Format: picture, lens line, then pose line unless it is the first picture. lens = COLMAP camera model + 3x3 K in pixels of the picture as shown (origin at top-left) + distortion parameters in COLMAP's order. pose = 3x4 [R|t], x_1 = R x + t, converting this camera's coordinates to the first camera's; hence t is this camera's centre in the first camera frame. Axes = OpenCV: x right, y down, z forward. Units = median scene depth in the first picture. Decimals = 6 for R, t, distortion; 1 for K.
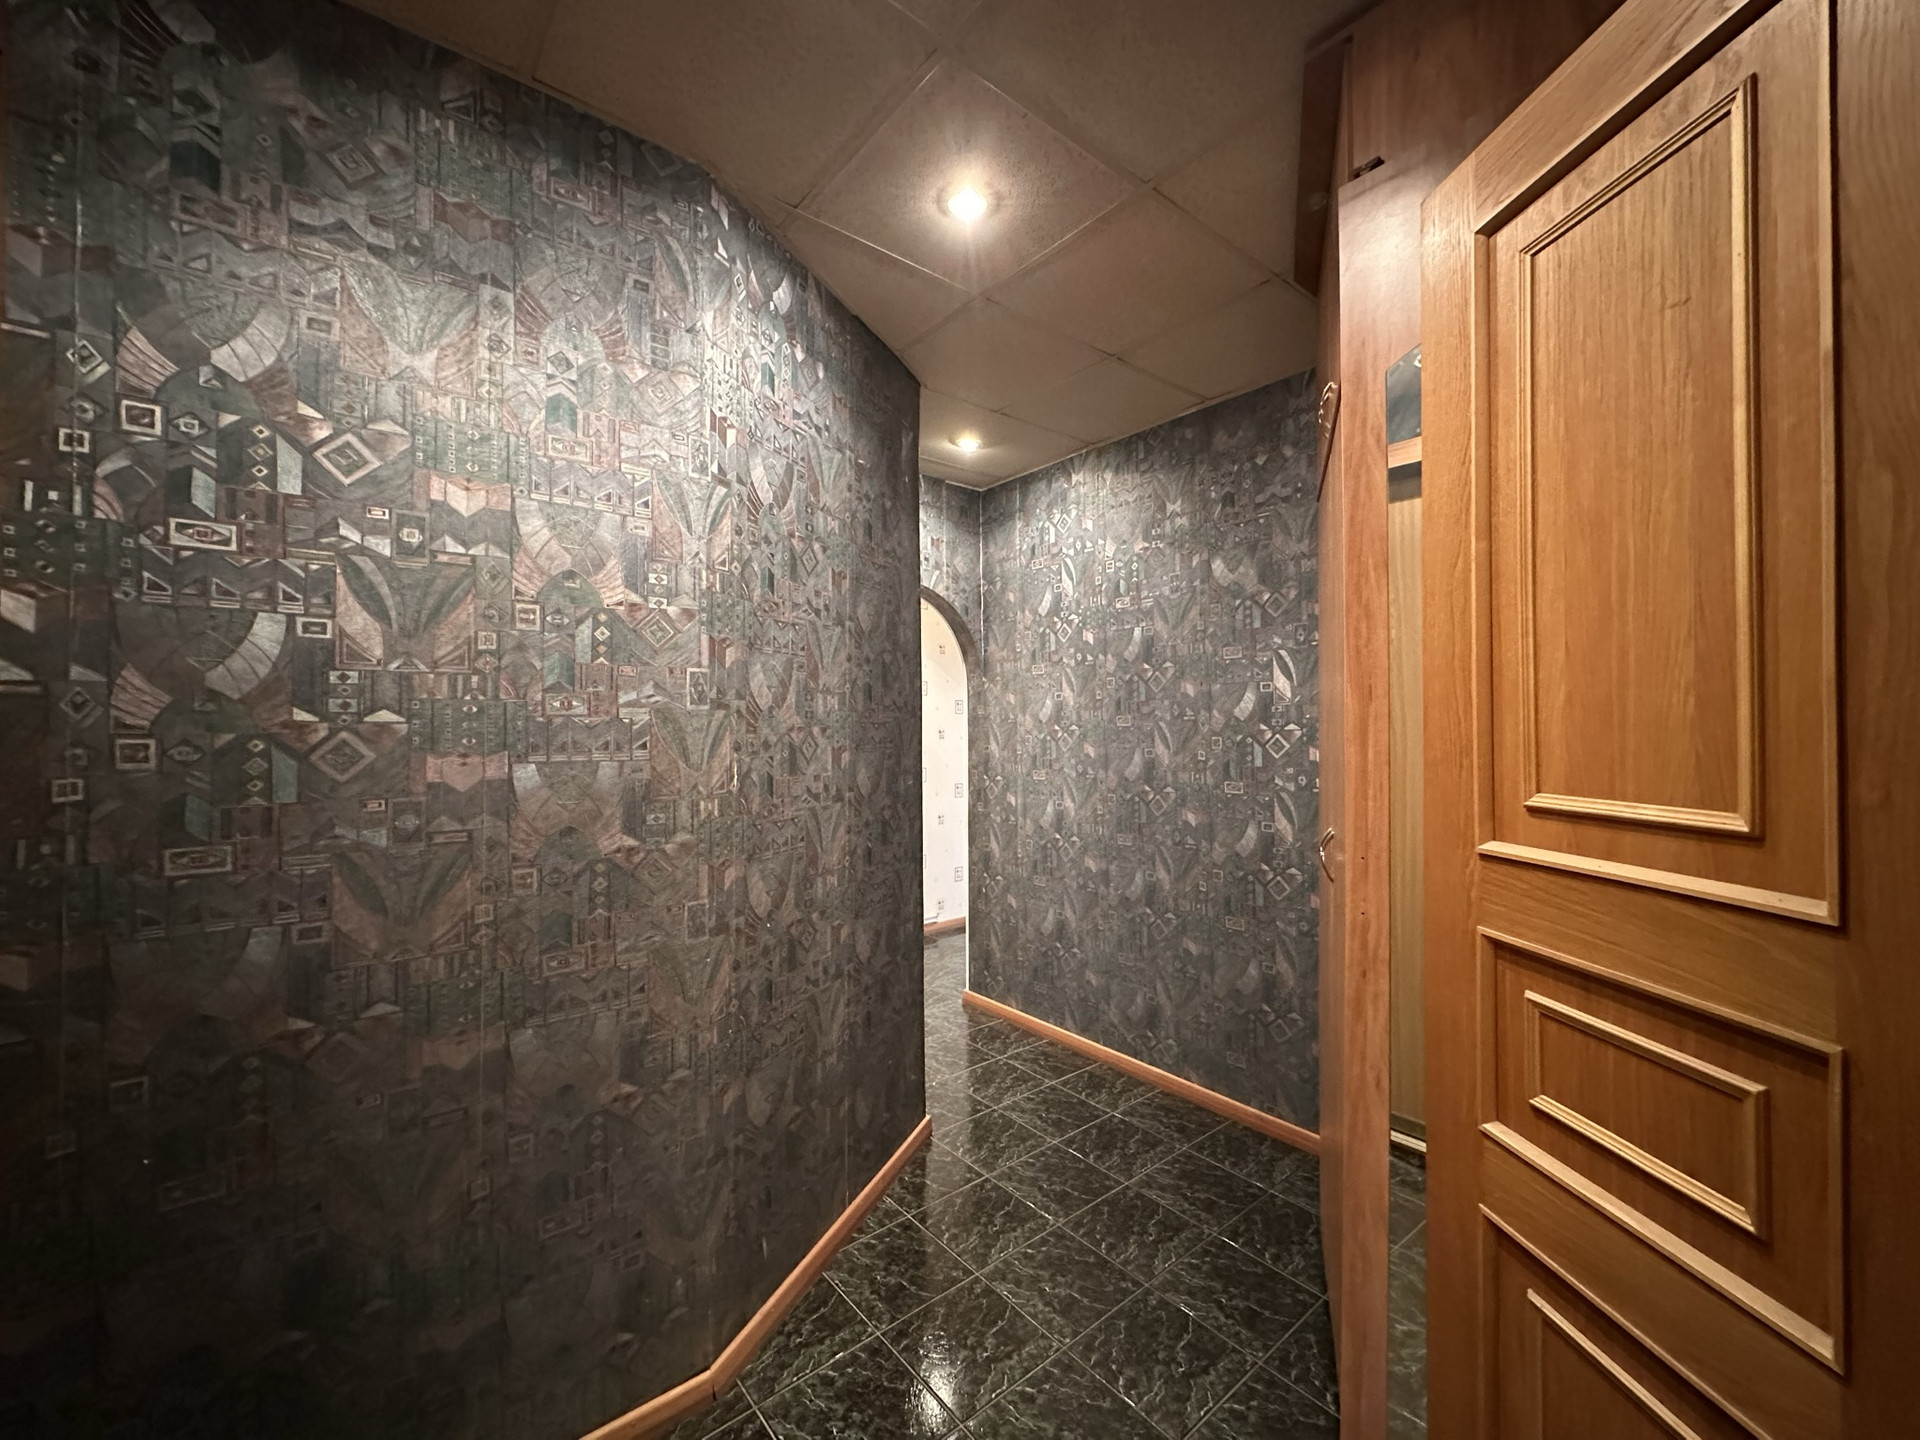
lens RADIAL K [[763.6, 0, 960.0], [0, 763.6, 720.0], [0, 0, 1]] dist [-0.000487, 0.000220]
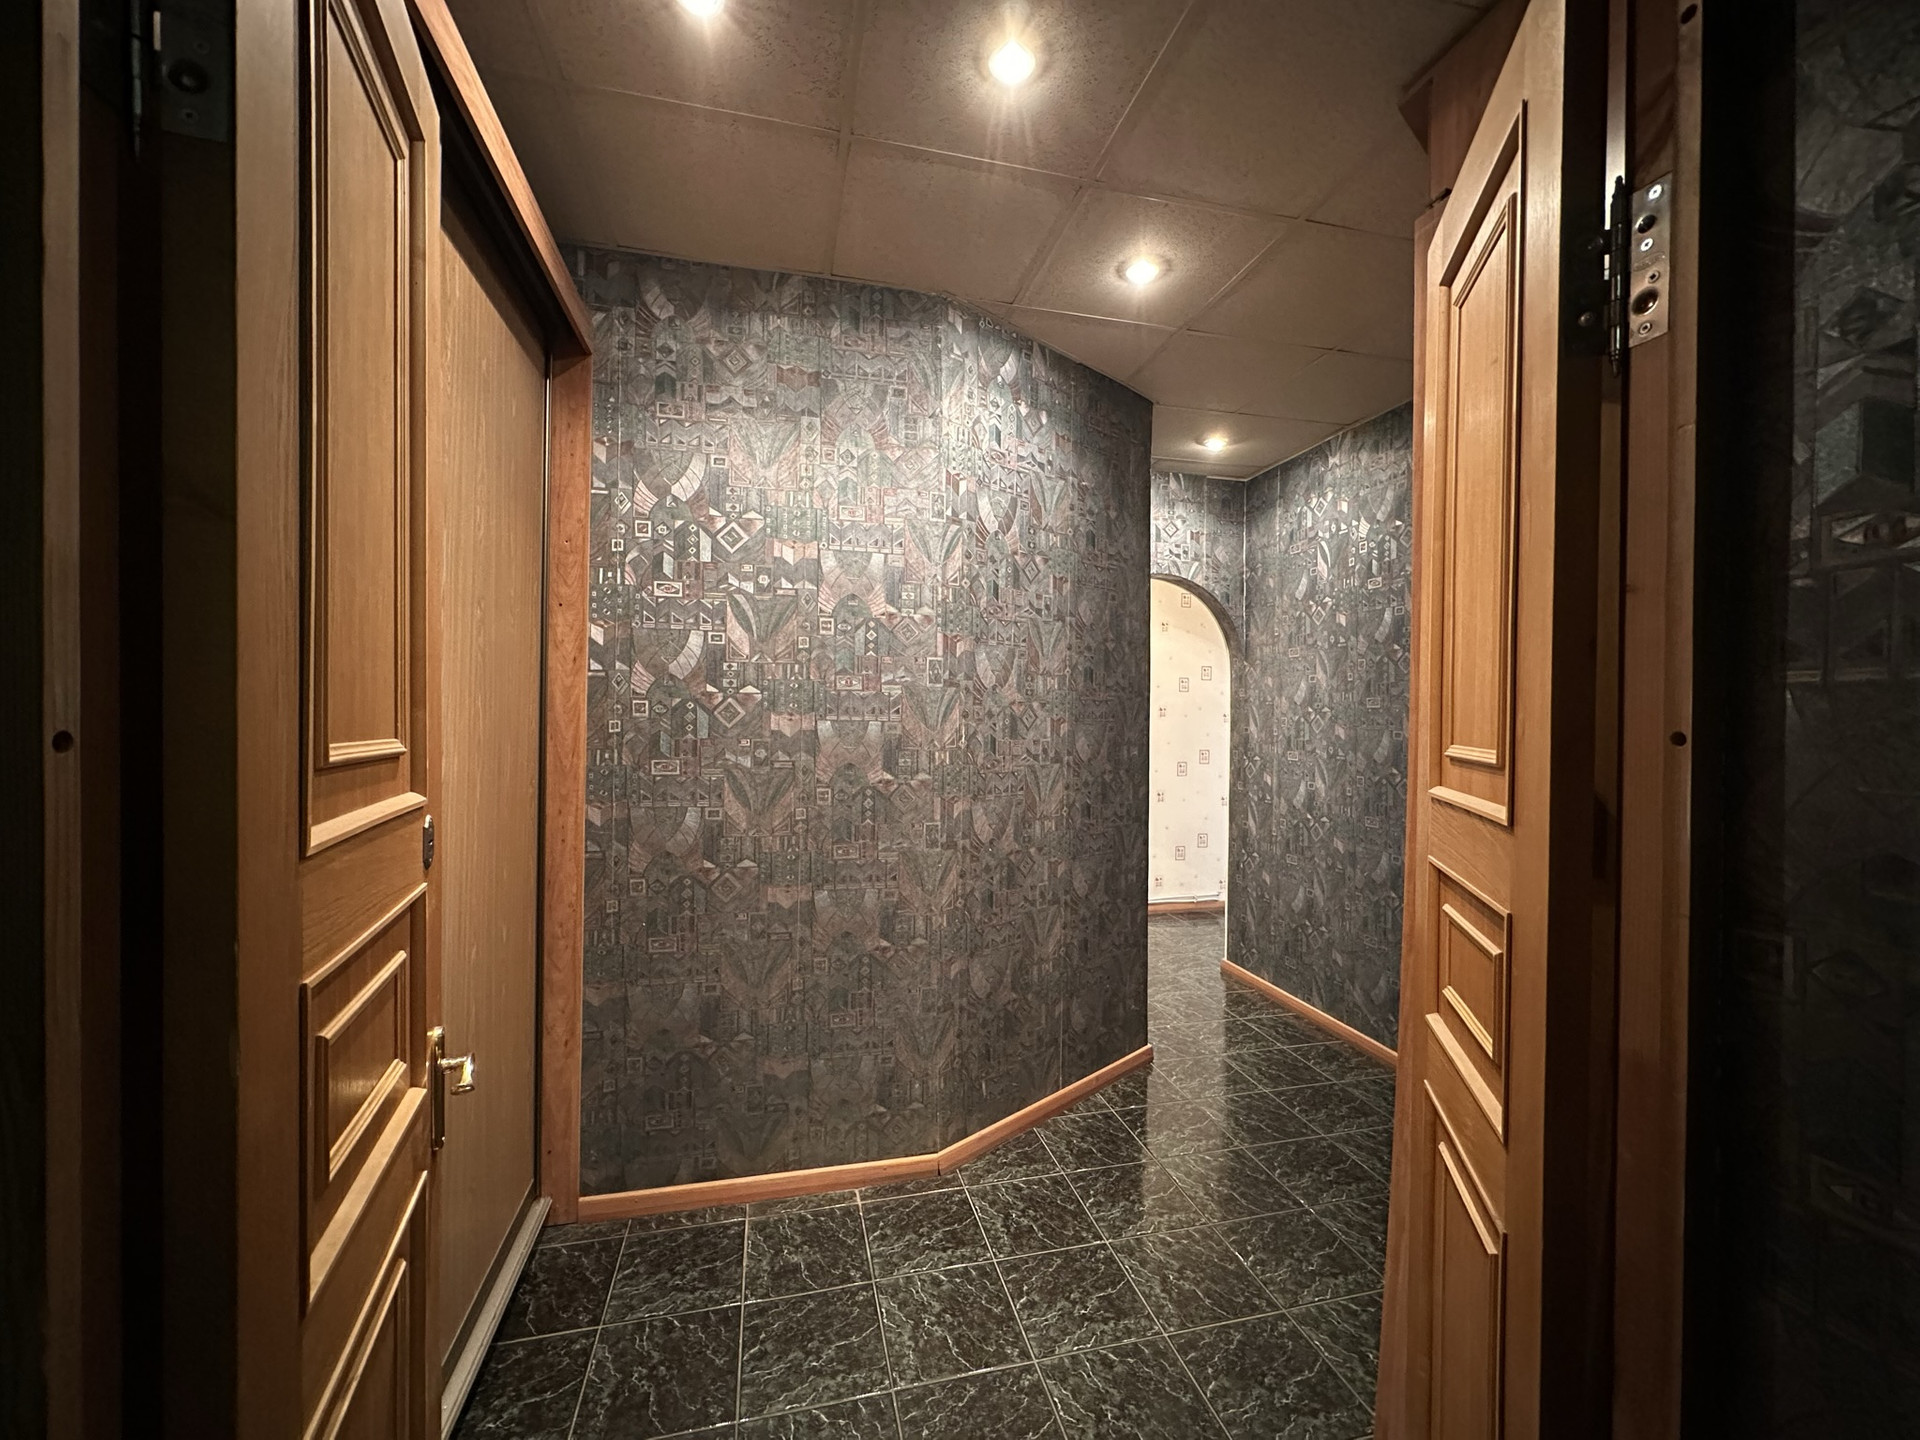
lens RADIAL K [[763.6, 0, 960.0], [0, 763.6, 720.0], [0, 0, 1]] dist [-0.000487, 0.000220]
pose [[0.902894, 0.016546, -0.429545, 0.274747], [-0.009918, 0.999795, 0.017664, 0.020043], [0.429749, -0.011689, 0.902873, -0.225210]]
